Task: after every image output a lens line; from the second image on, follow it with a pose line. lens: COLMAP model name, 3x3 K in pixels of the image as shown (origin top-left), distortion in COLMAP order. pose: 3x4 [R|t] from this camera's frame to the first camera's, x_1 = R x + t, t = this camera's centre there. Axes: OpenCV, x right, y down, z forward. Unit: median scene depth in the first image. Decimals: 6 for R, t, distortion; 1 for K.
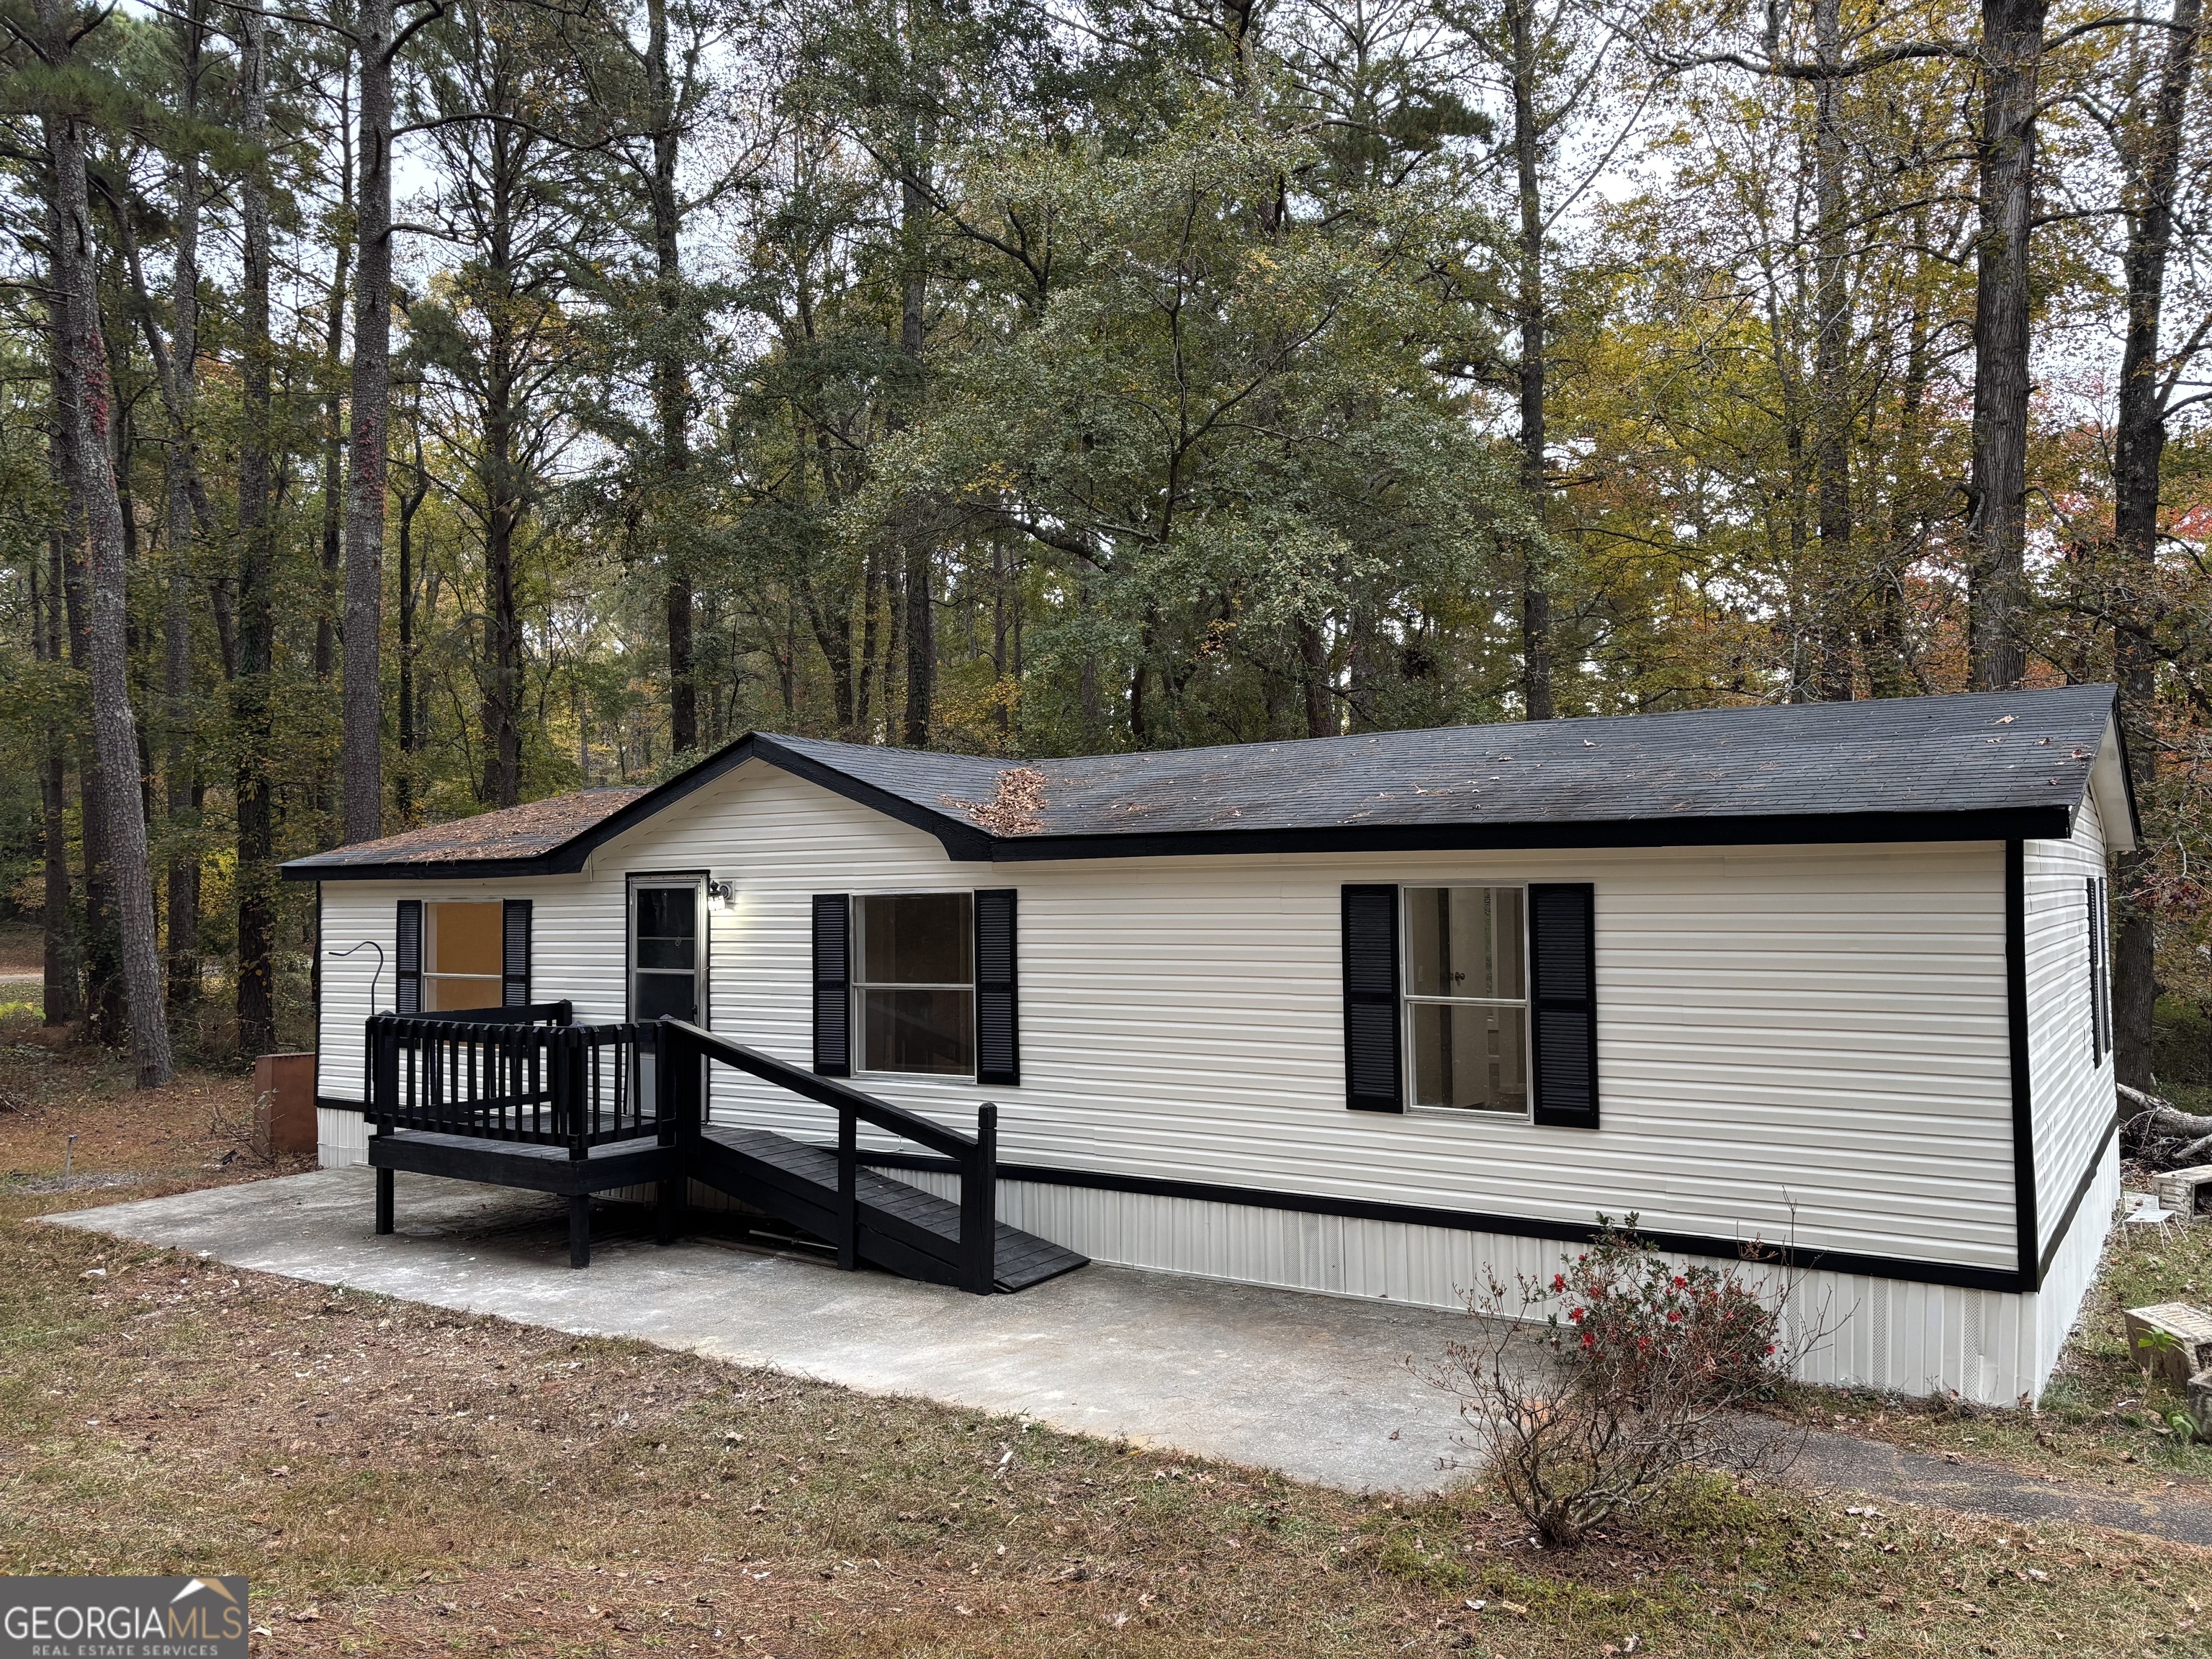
lens RADIAL K [[1629.6, 0, 1094.1], [0, 1629.6, 831.6], [0, 0, 1]] dist [0.063513, -0.070758]
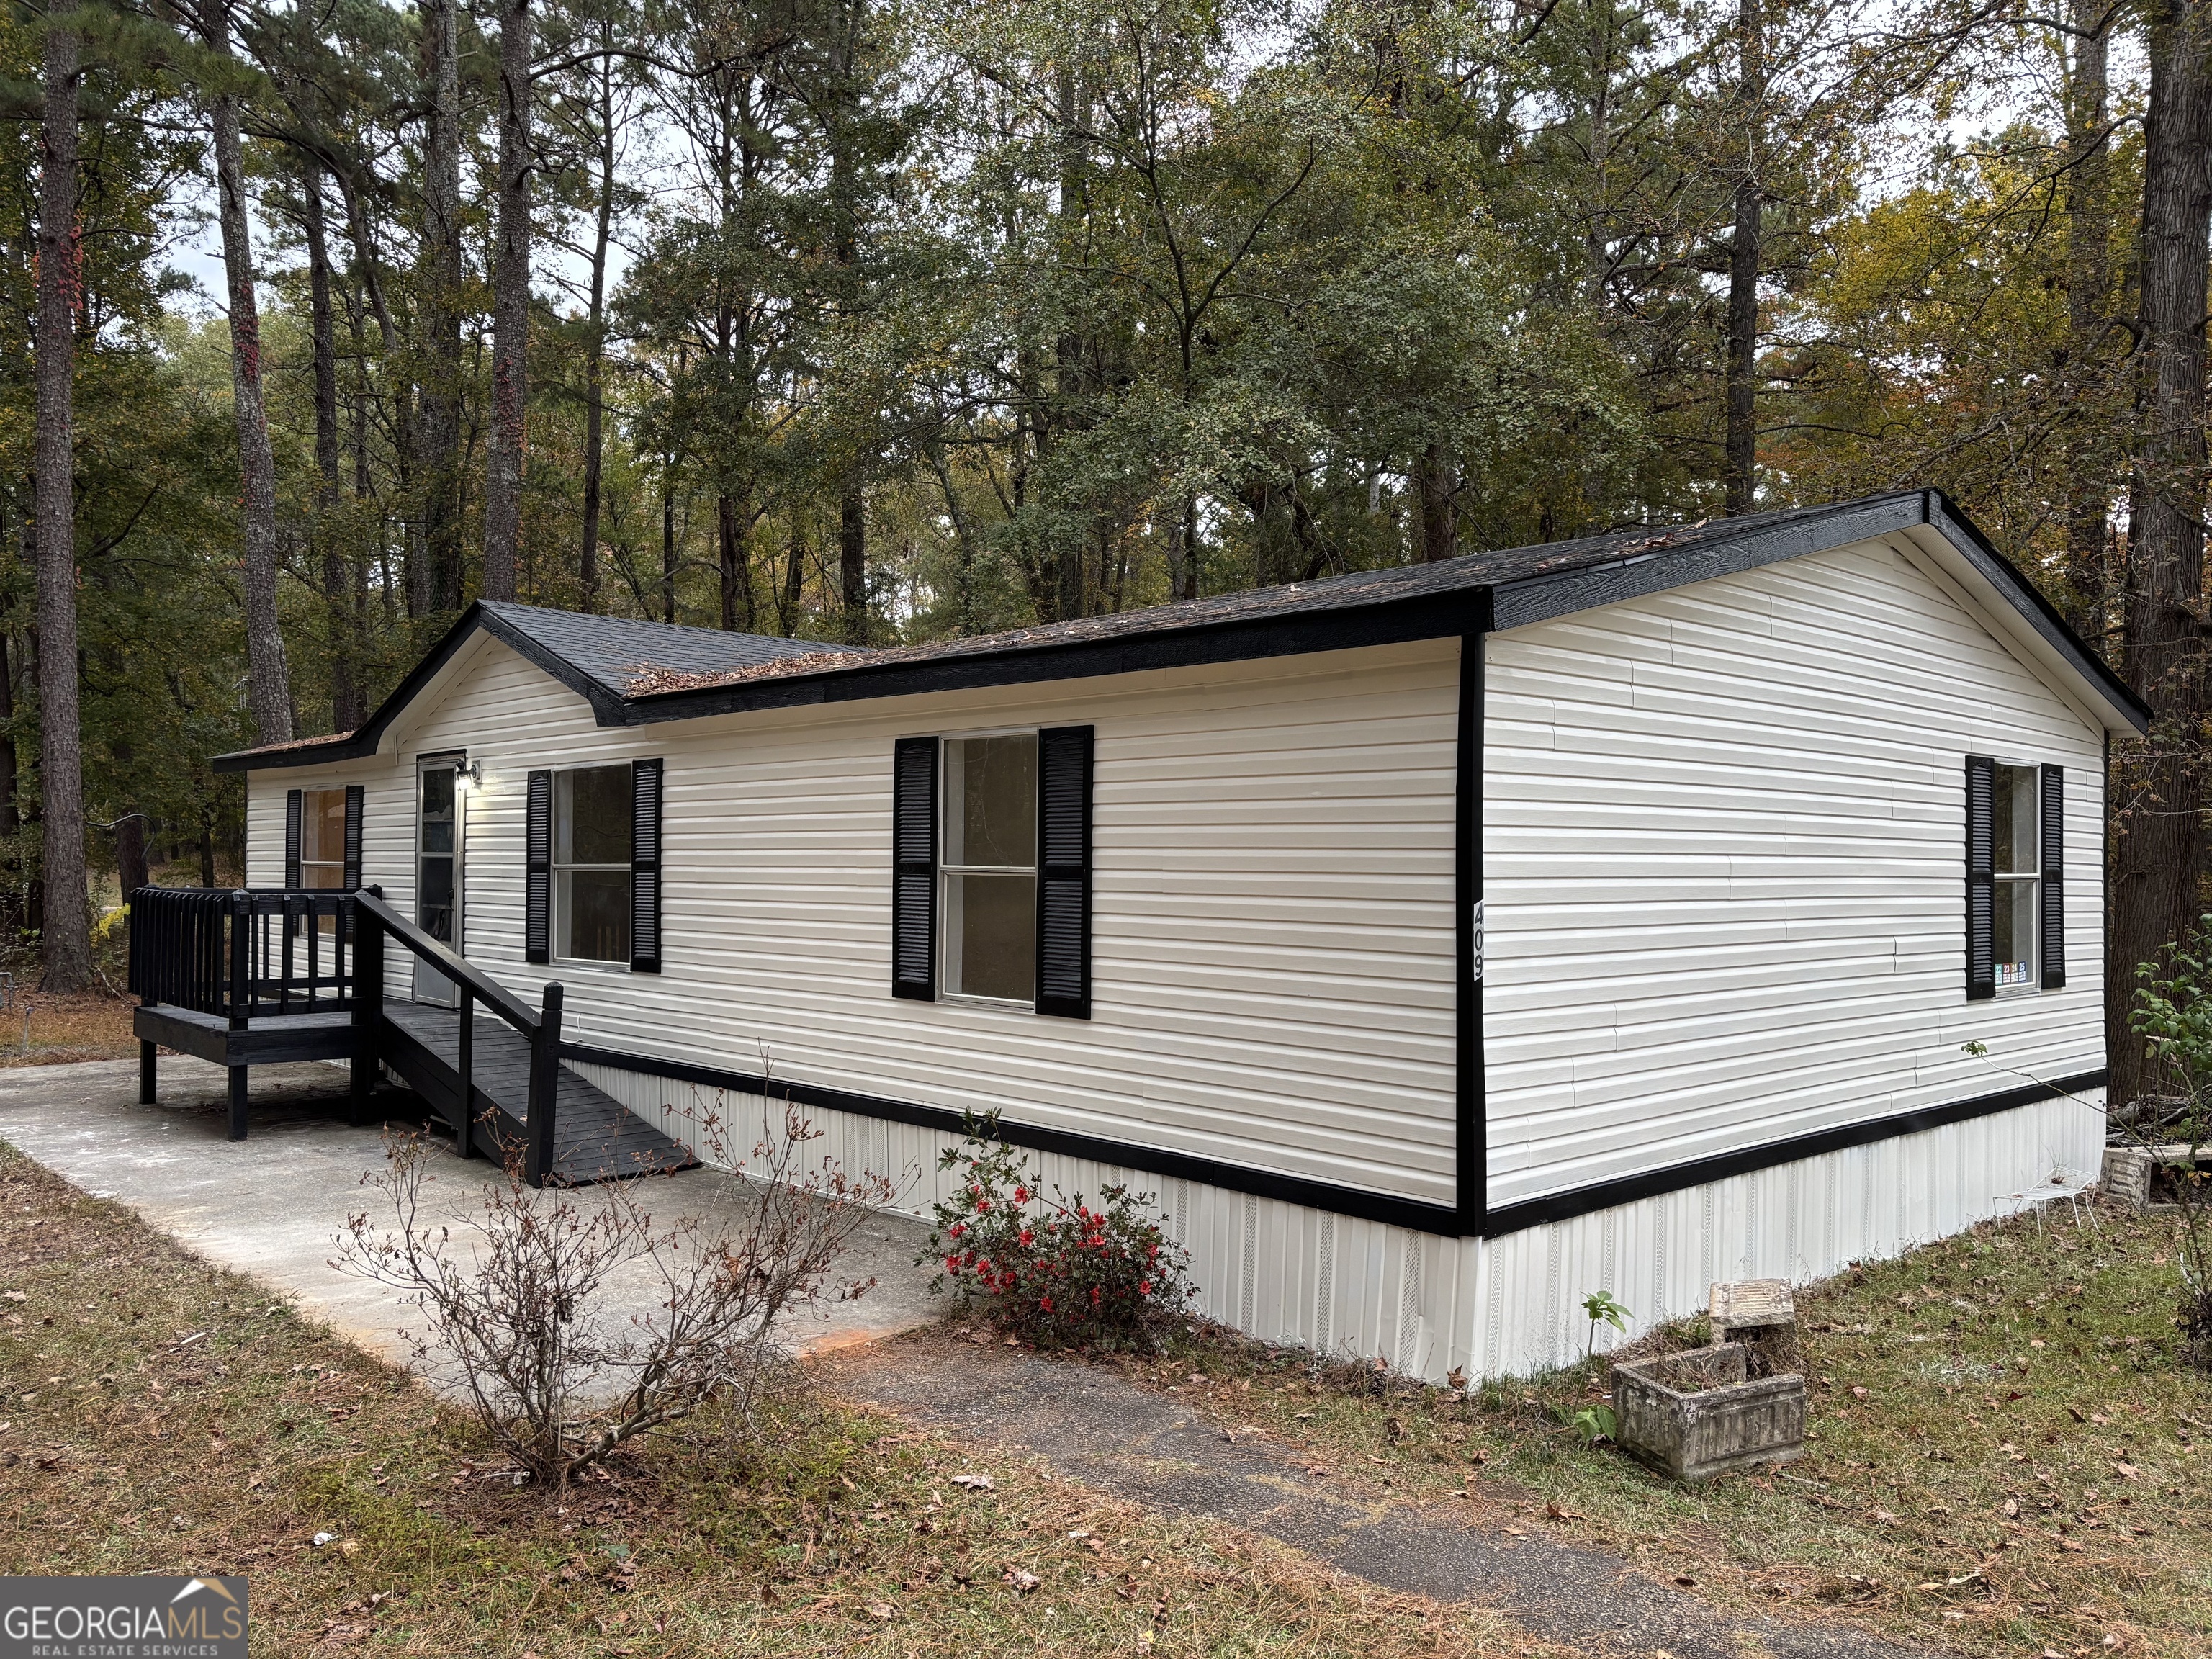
lens RADIAL K [[1629.6, 0, 1094.1], [0, 1629.6, 831.6], [0, 0, 1]] dist [0.063513, -0.070758]
pose [[0.974569, 0.015215, -0.223570, 0.457664], [-0.010672, 0.999712, 0.021515, 0.063258], [0.223833, -0.018582, 0.974450, 0.185690]]
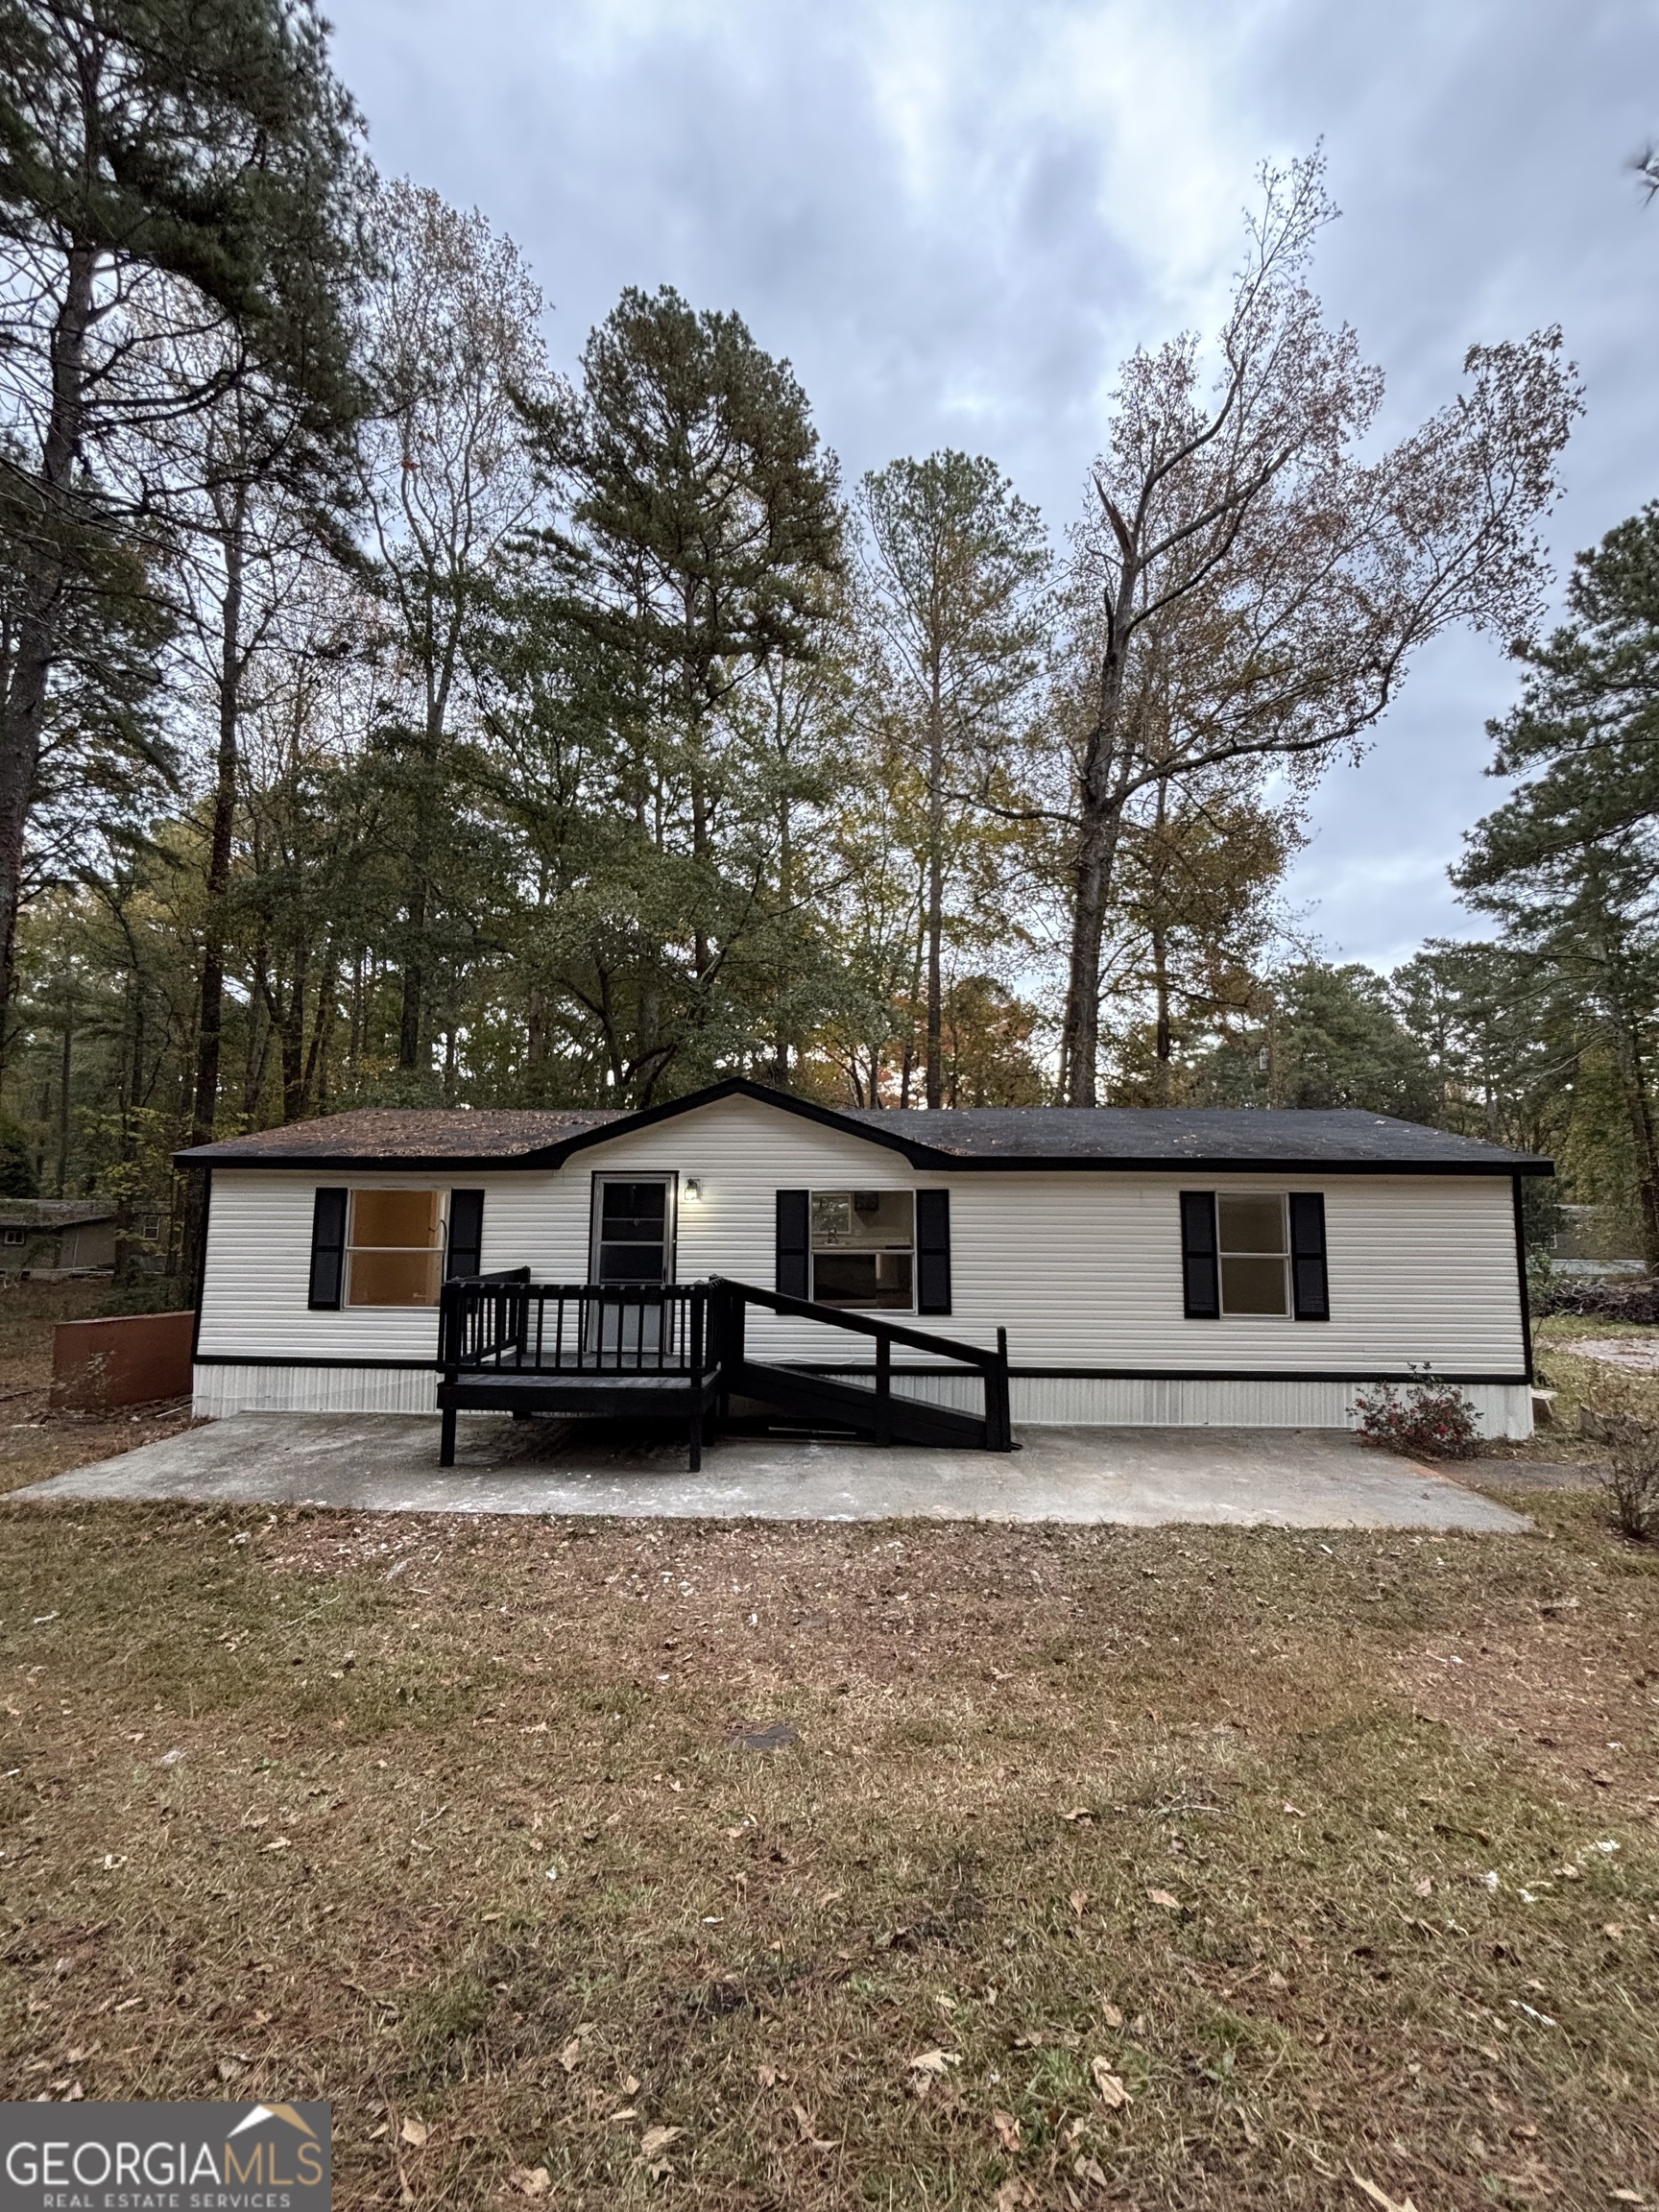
lens RADIAL K [[890.0, 0, 834.2], [0, 890.0, 1107.1], [0, 0, 1]] dist [-0.001345, 0.000244]
pose [[0.853025, 0.069180, 0.517264, -0.697103], [-0.036618, 0.996666, -0.072908, 0.026146], [-0.520583, 0.043251, 0.852715, 0.370932]]
